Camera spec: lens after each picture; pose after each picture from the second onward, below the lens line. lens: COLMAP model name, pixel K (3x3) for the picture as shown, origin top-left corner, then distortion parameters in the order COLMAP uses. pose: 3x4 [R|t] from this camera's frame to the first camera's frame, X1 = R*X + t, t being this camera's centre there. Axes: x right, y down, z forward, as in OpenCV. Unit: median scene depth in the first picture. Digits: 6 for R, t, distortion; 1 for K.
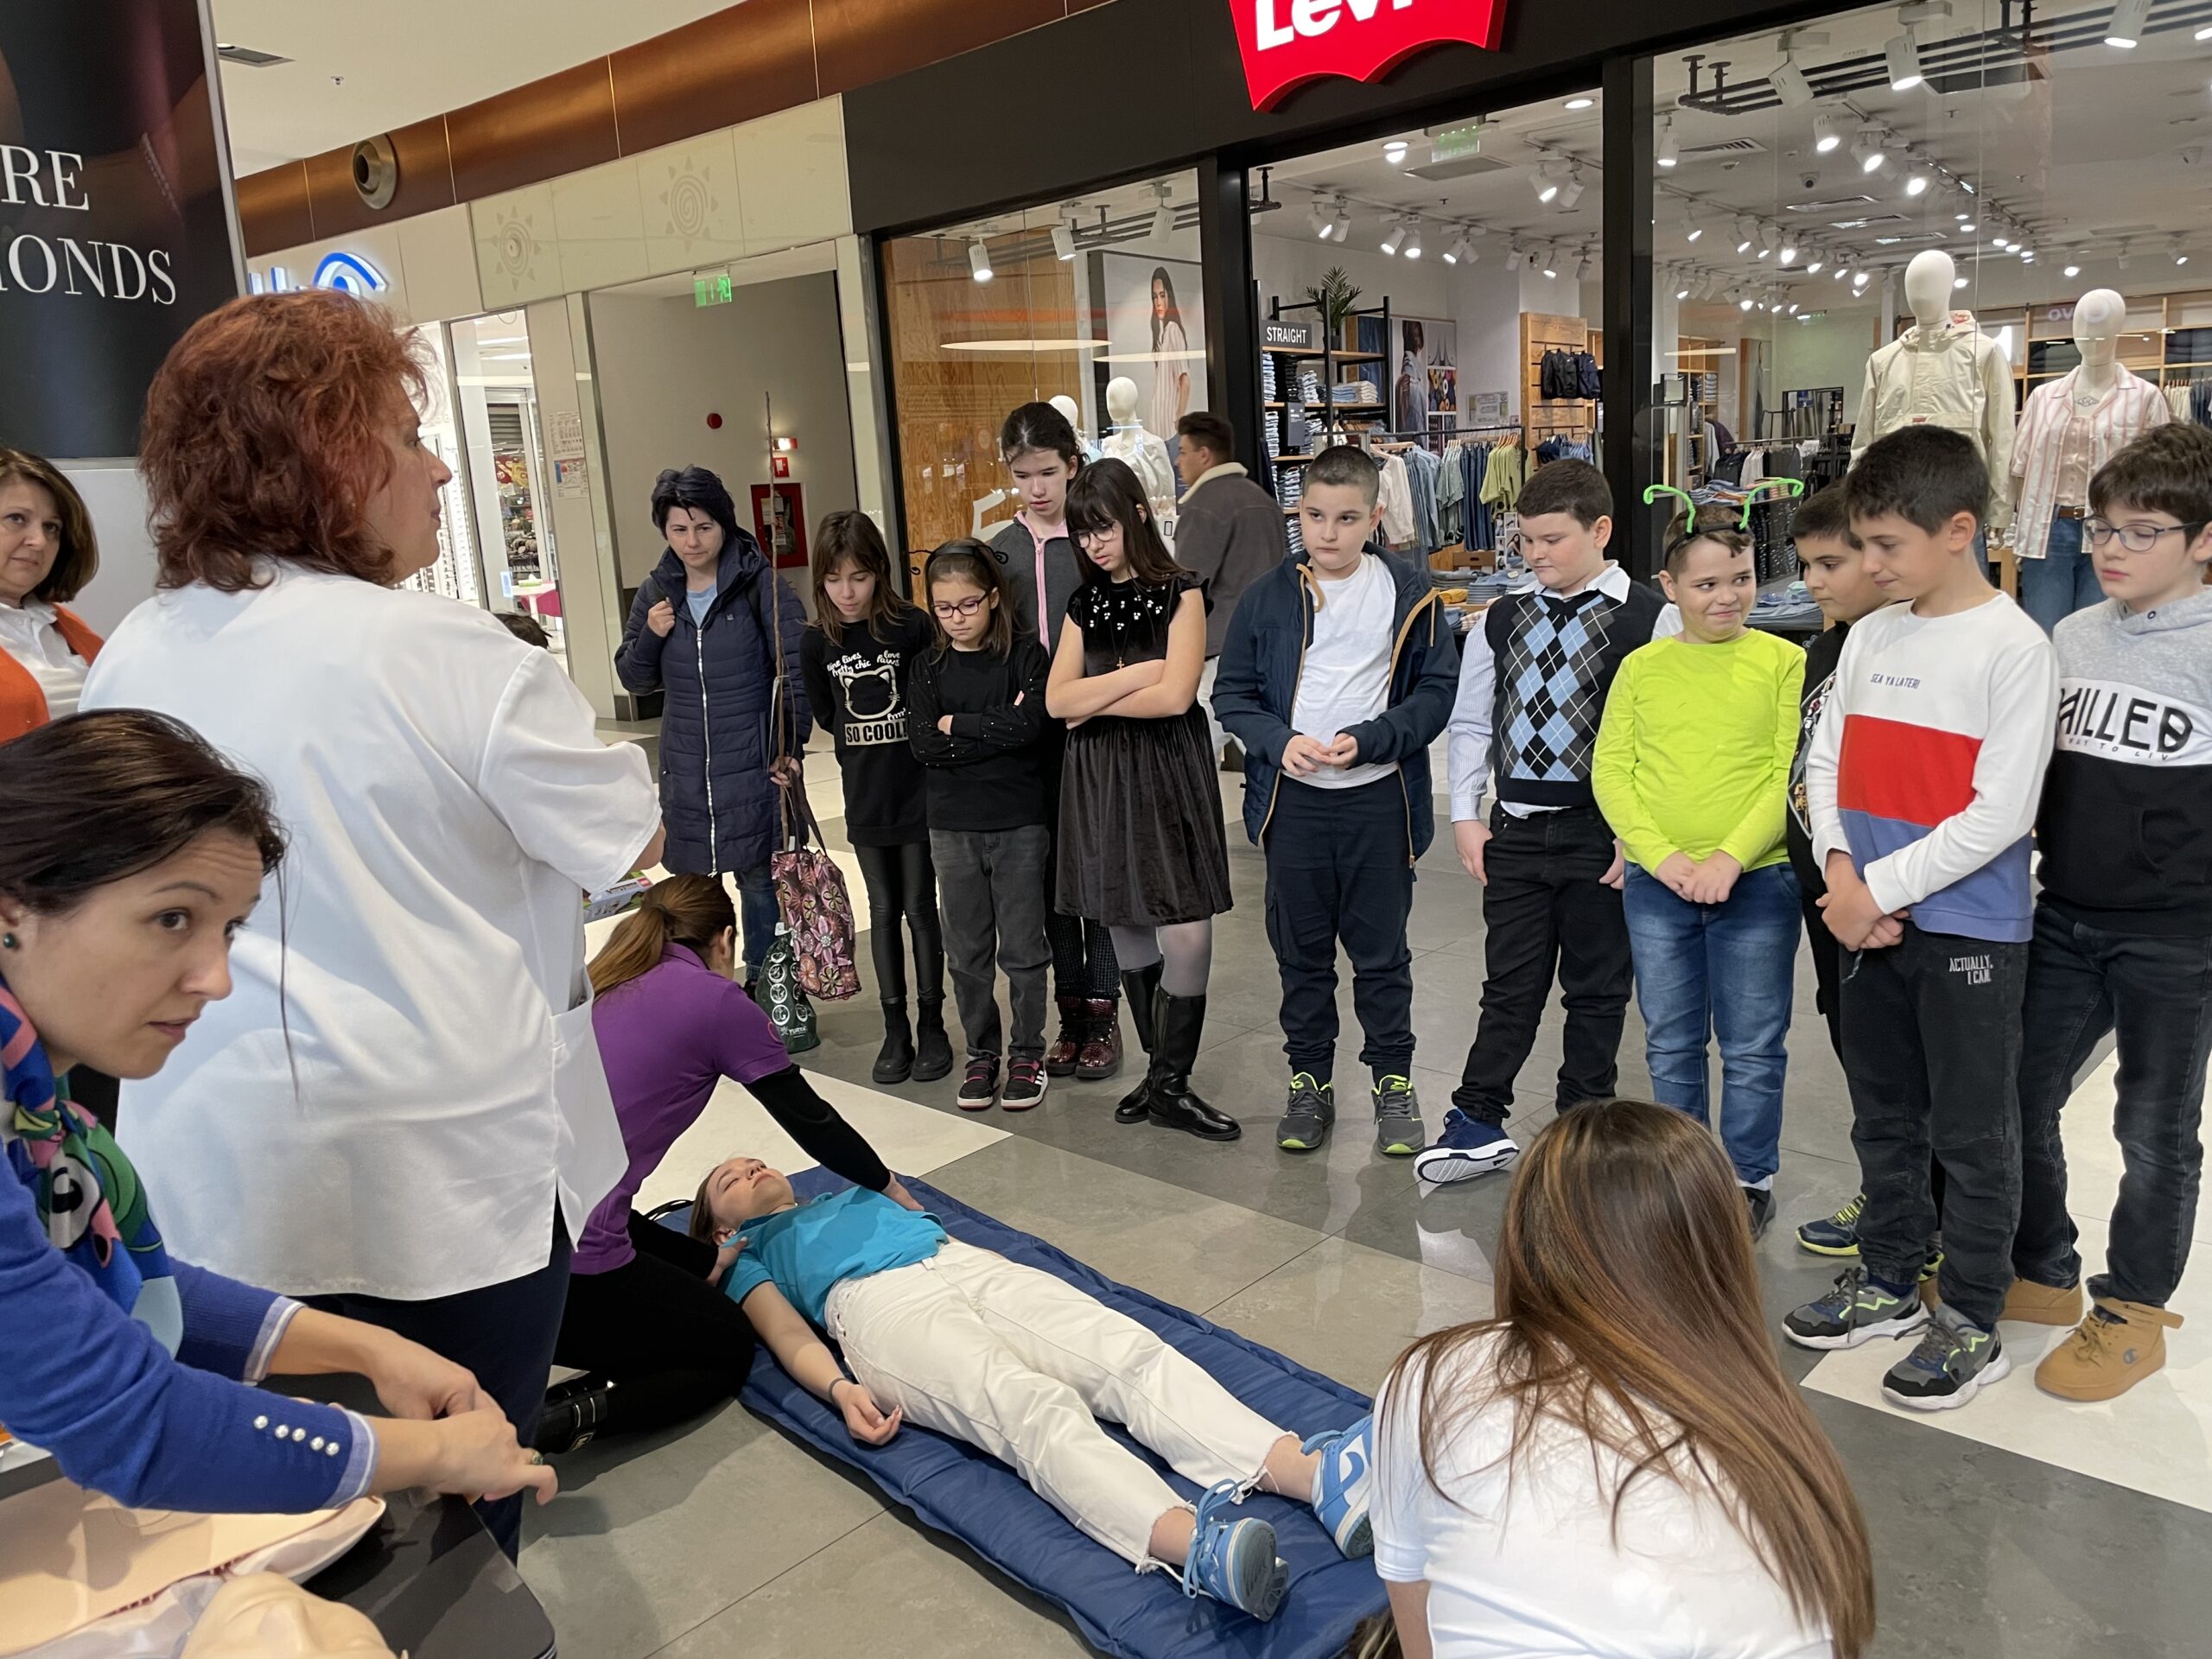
lens RADIAL K [[1646.0, 0, 1090.1], [0, 1646.0, 867.6], [0, 0, 1]] dist [0.069241, -0.115675]
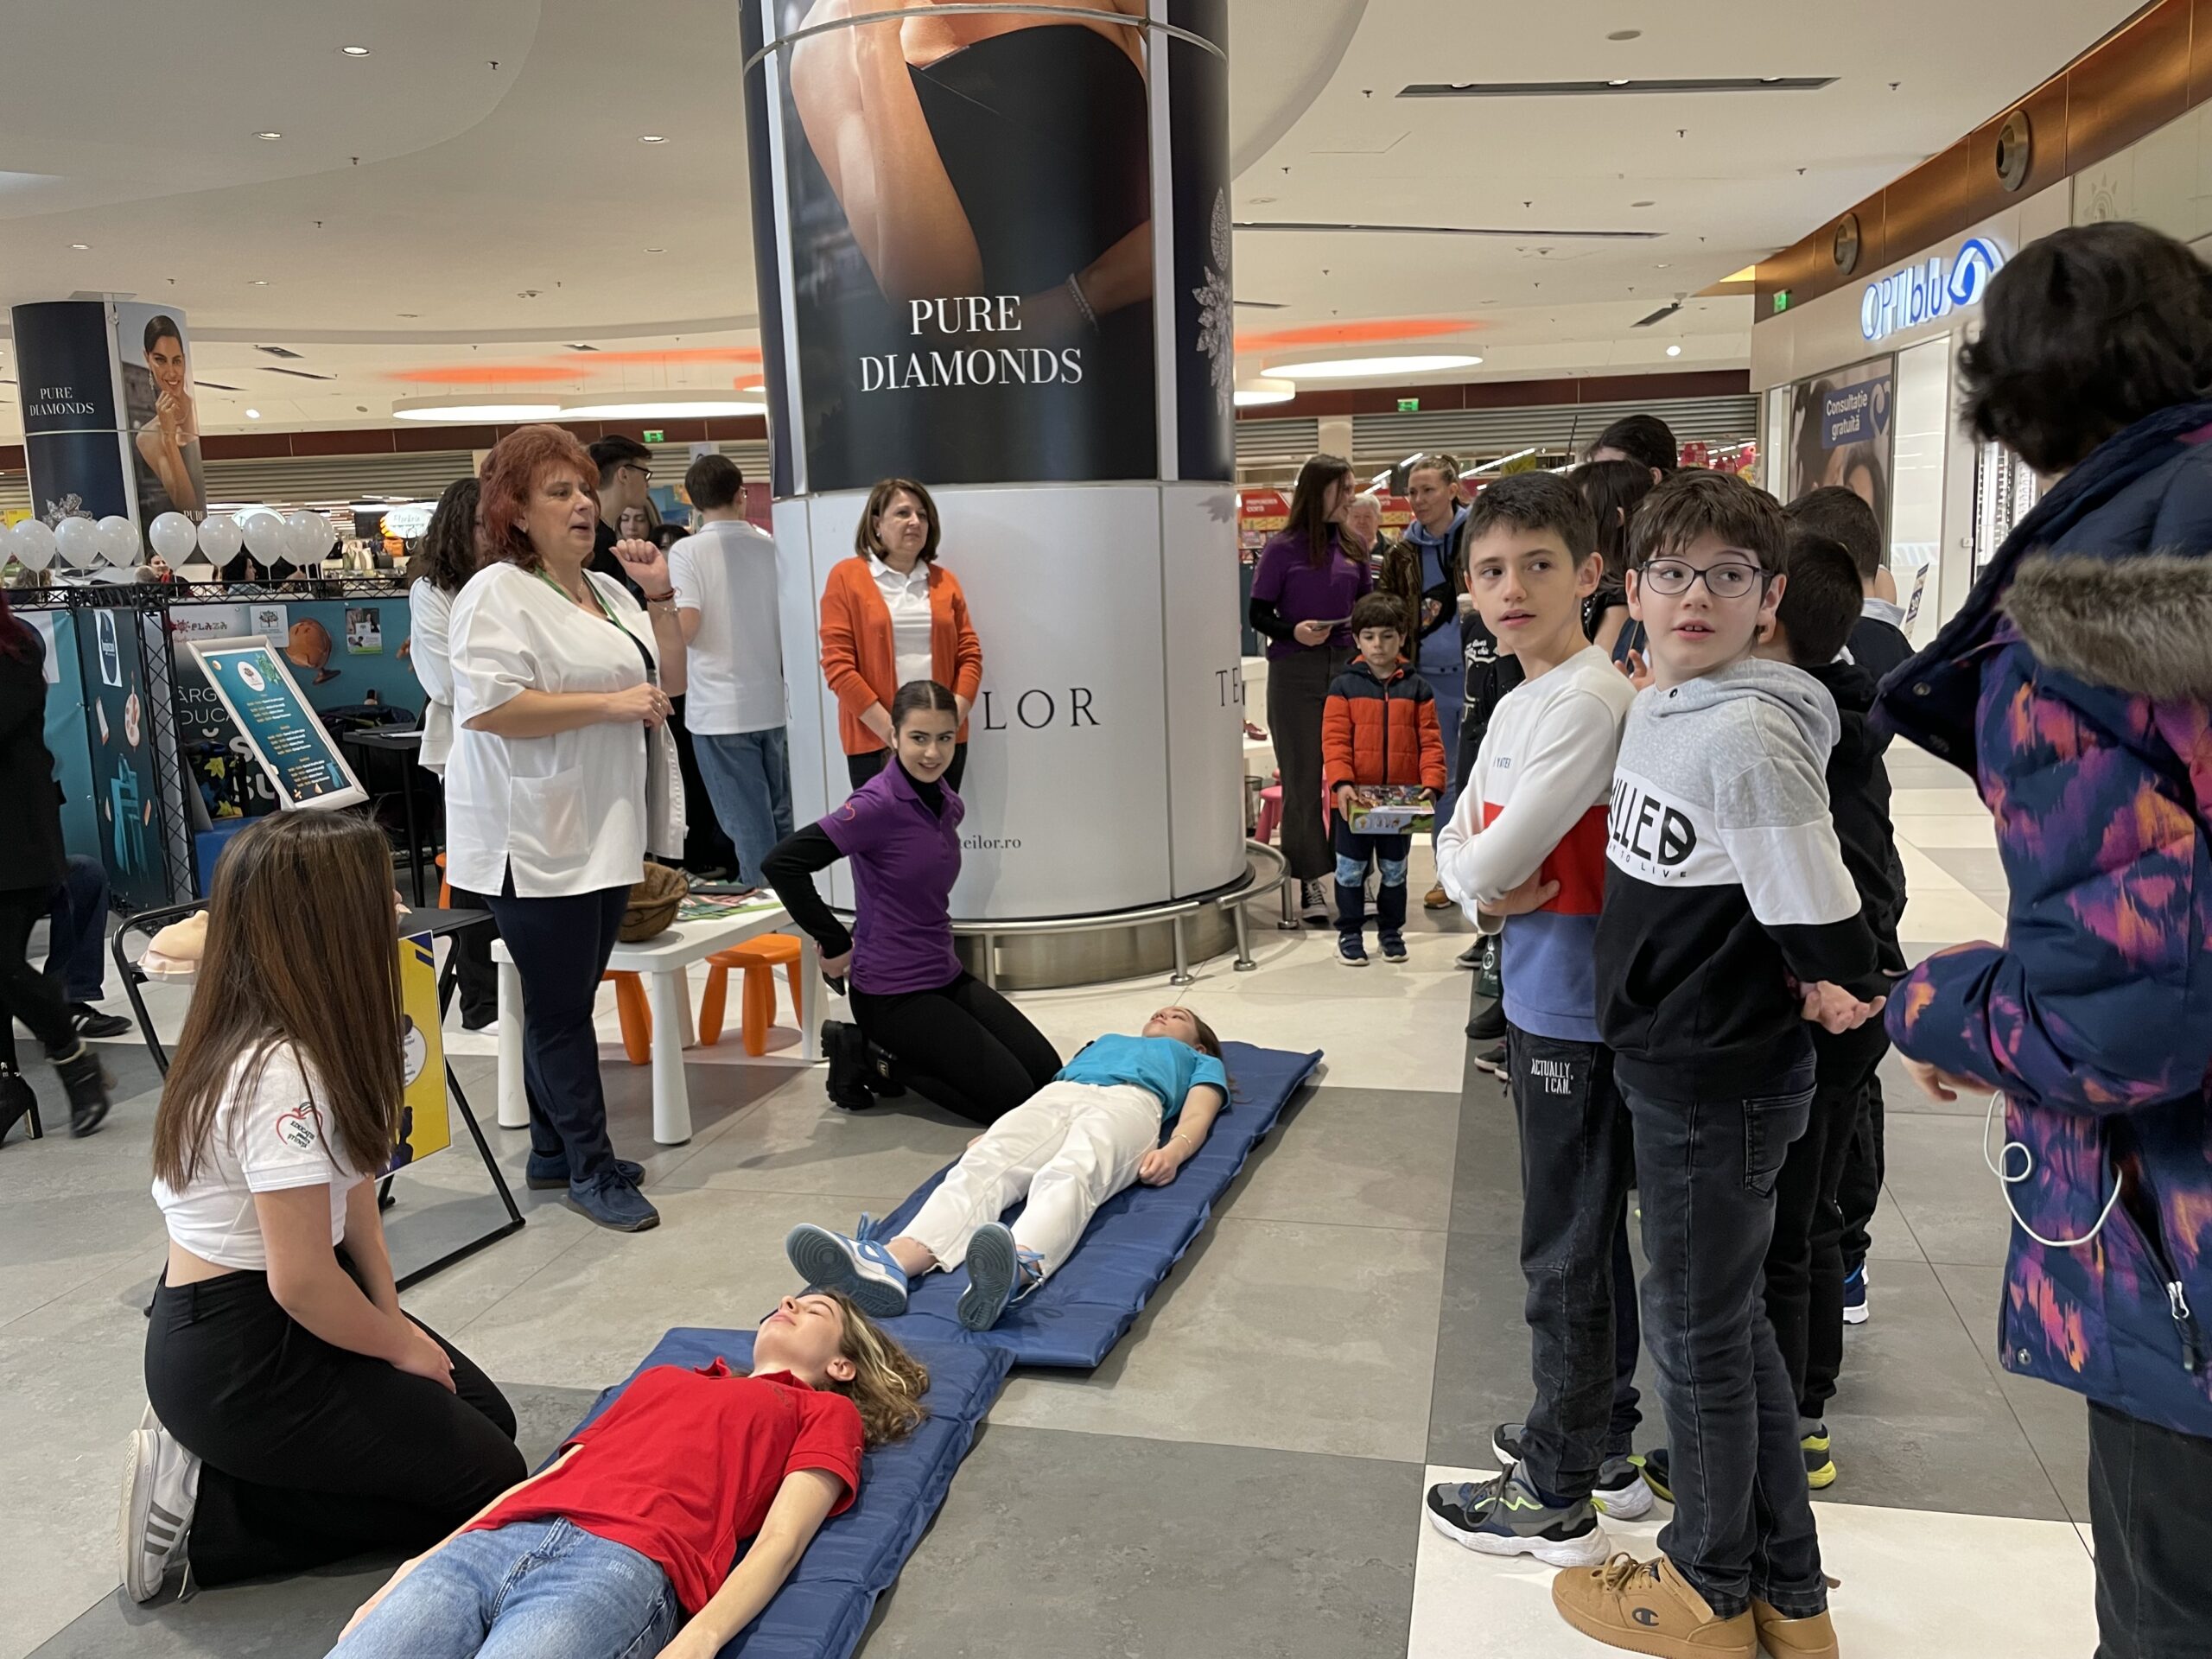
lens RADIAL K [[1674.1, 0, 1116.0], [0, 1674.1, 810.9], [0, 0, 1]] dist [0.082507, -0.118531]
pose [[0.501122, 0.167977, -0.848917, 0.720054], [-0.184353, 0.979184, 0.084929, -0.068840], [0.845512, 0.113941, 0.521657, 0.201674]]
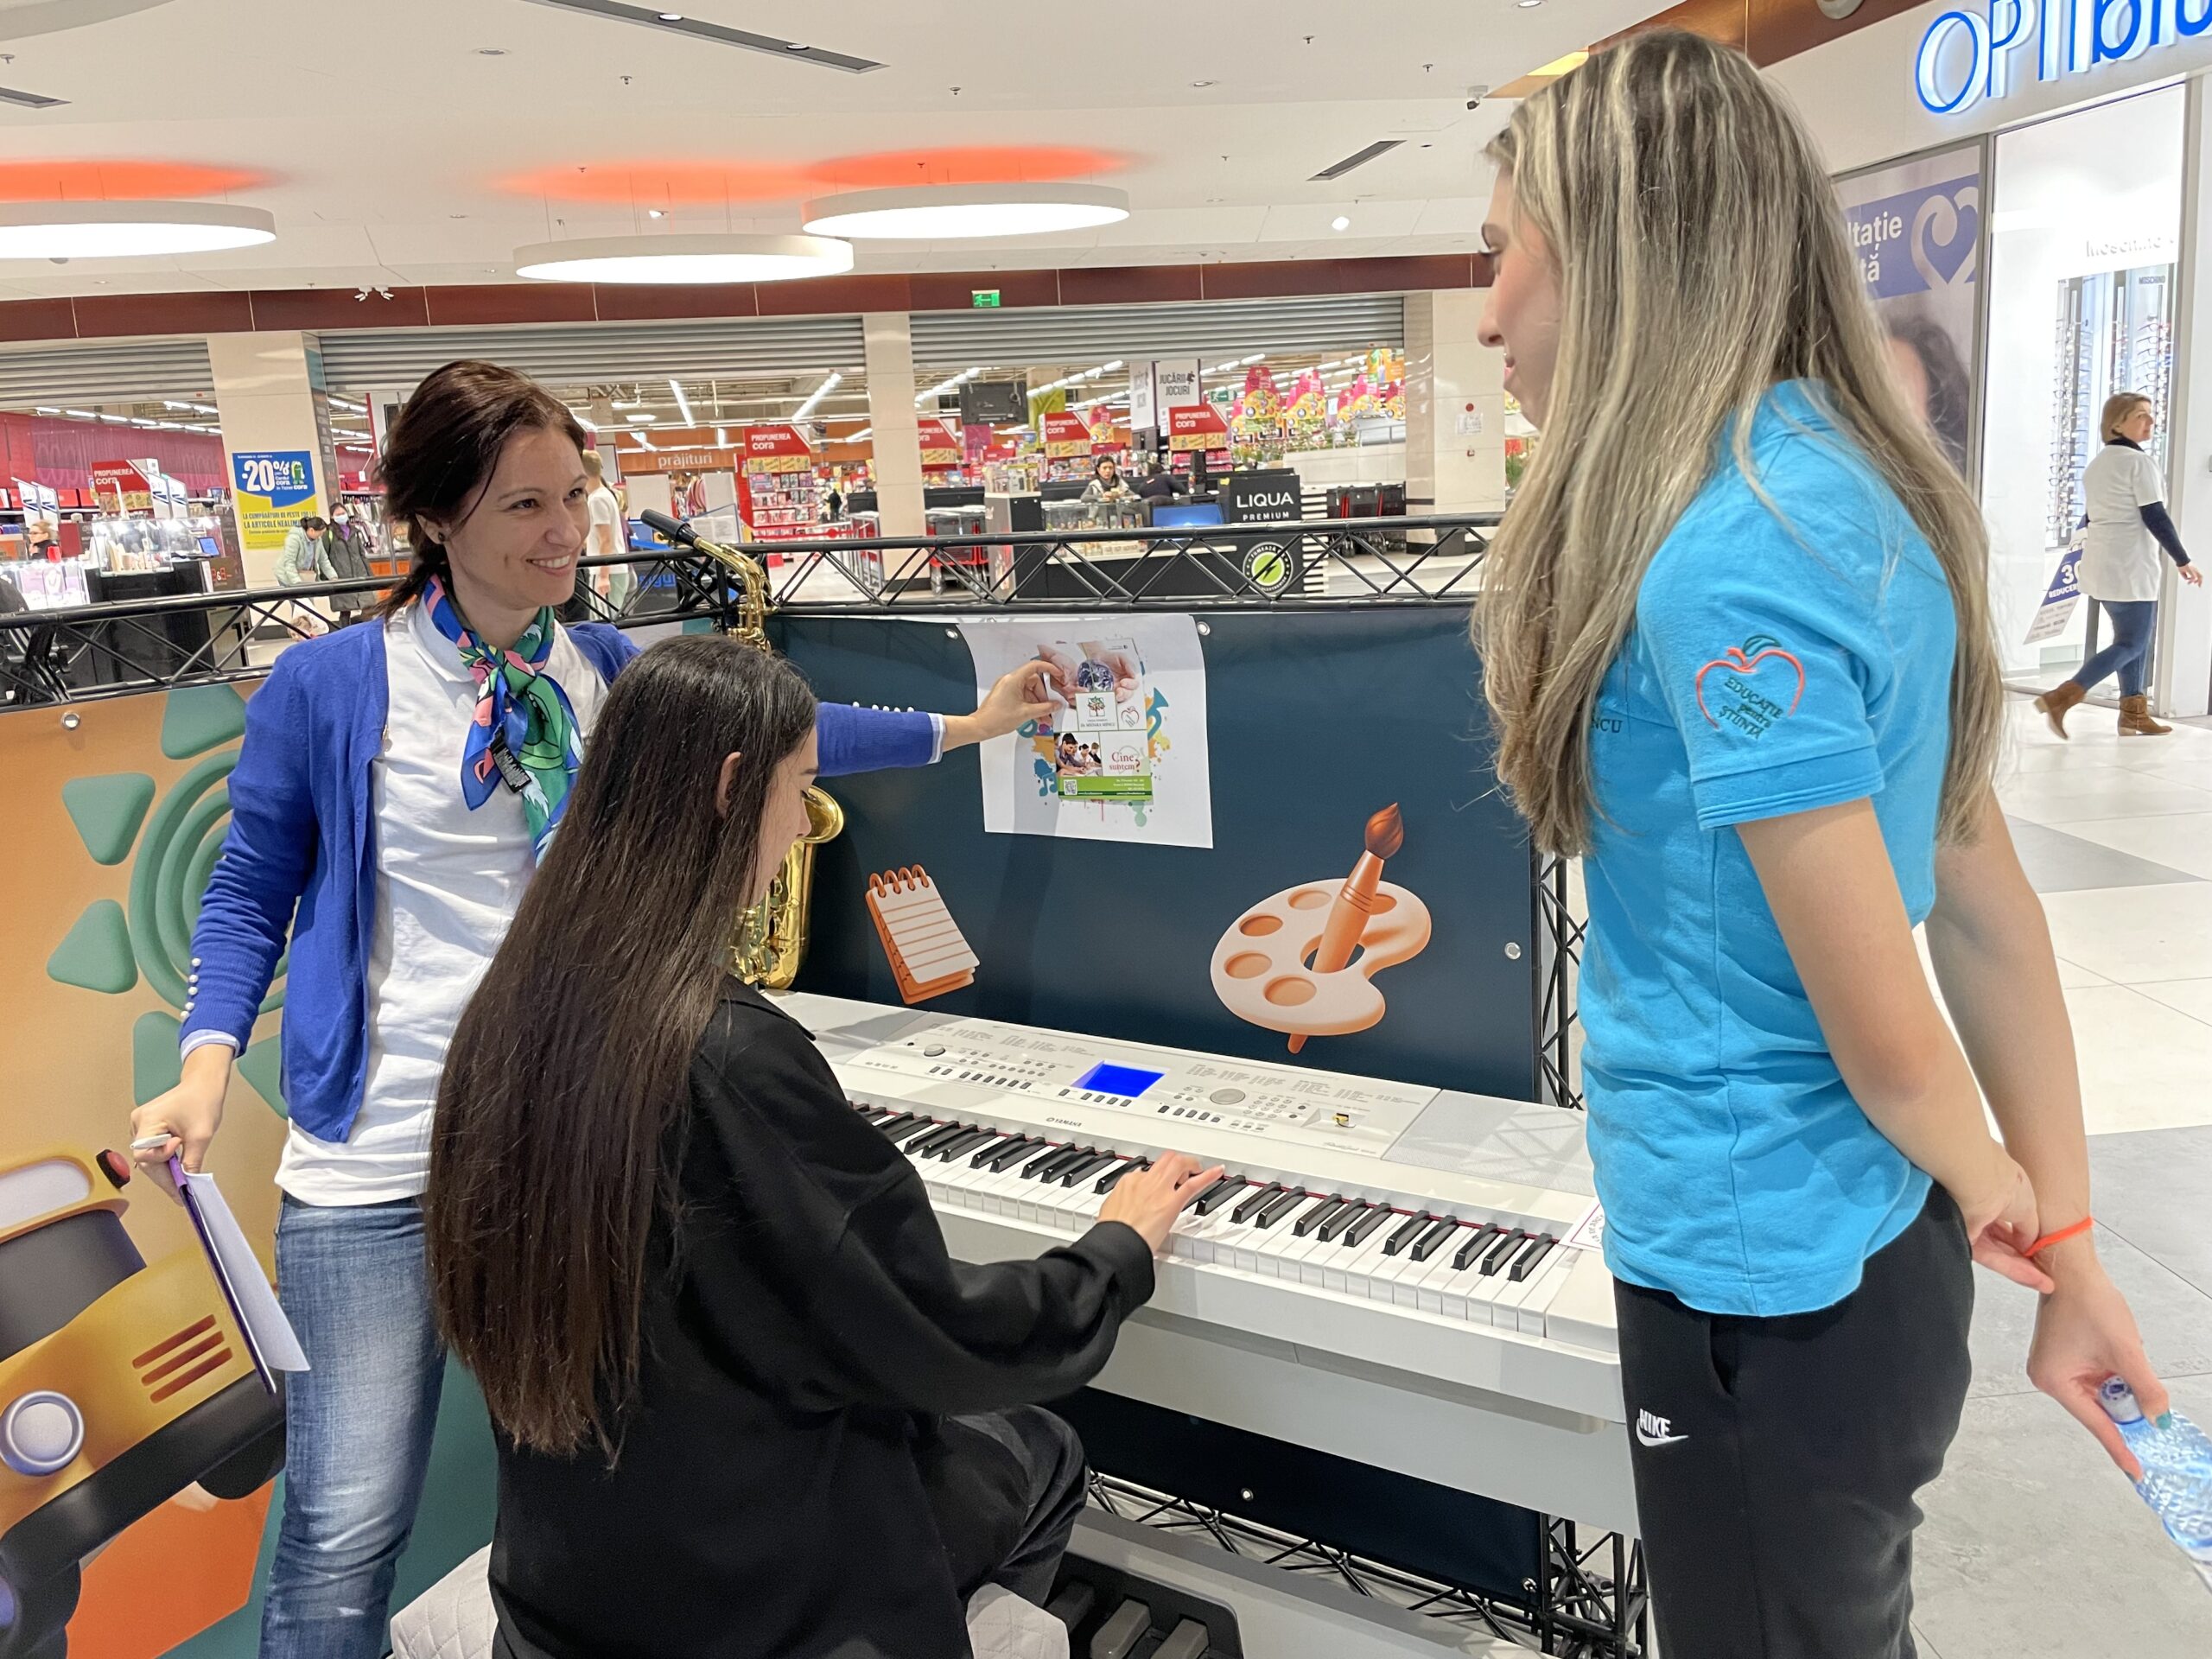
lens RADIAL K [[1667.5, 0, 1122.0], [0, 1667.5, 821.6], [0, 0, 1]] dist [0.093038, -0.131975]
pose [[0.739579, 0.150034, -0.656135, -1.138703], [-0.133649, 0.988163, 0.075310, -0.219132], [0.659668, 0.031994, 0.750876, 1.233083]]
